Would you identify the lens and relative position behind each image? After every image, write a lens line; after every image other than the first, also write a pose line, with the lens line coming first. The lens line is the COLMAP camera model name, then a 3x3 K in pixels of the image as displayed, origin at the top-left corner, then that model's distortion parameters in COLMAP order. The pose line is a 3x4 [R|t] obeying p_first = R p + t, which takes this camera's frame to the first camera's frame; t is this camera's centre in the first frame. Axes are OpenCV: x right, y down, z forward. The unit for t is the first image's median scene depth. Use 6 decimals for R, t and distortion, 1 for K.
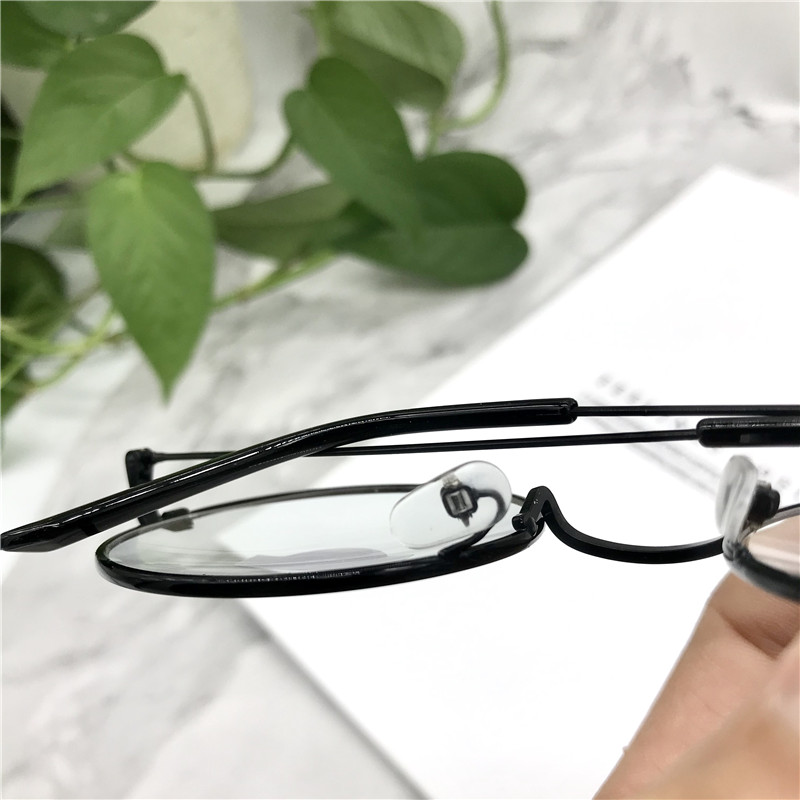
lens RADIAL K [[881.0, 0, 401.2], [0, 881.0, 408.4], [0, 0, 1]] dist [0.042340, -0.204679]
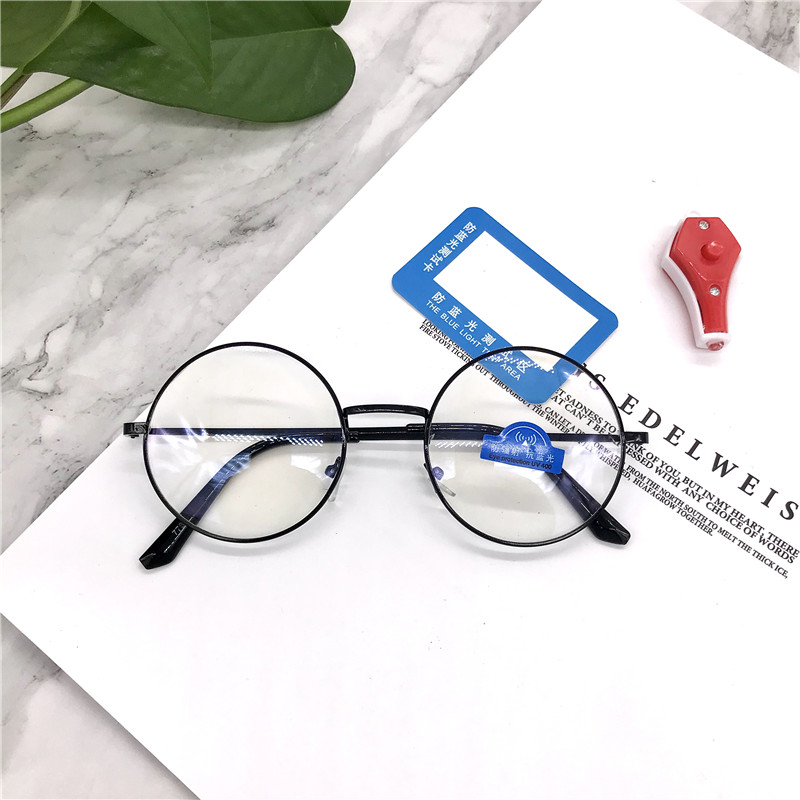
lens RADIAL K [[899.1, 0, 400.0], [0, 899.1, 400.0], [0, 0, 1]] dist [0.013524, -0.139803]
pose [[0.966846, -0.086842, 0.240138, -0.023905], [-0.001135, 0.938927, 0.344115, -0.183412], [-0.255356, -0.332979, 0.907699, 0.211575]]
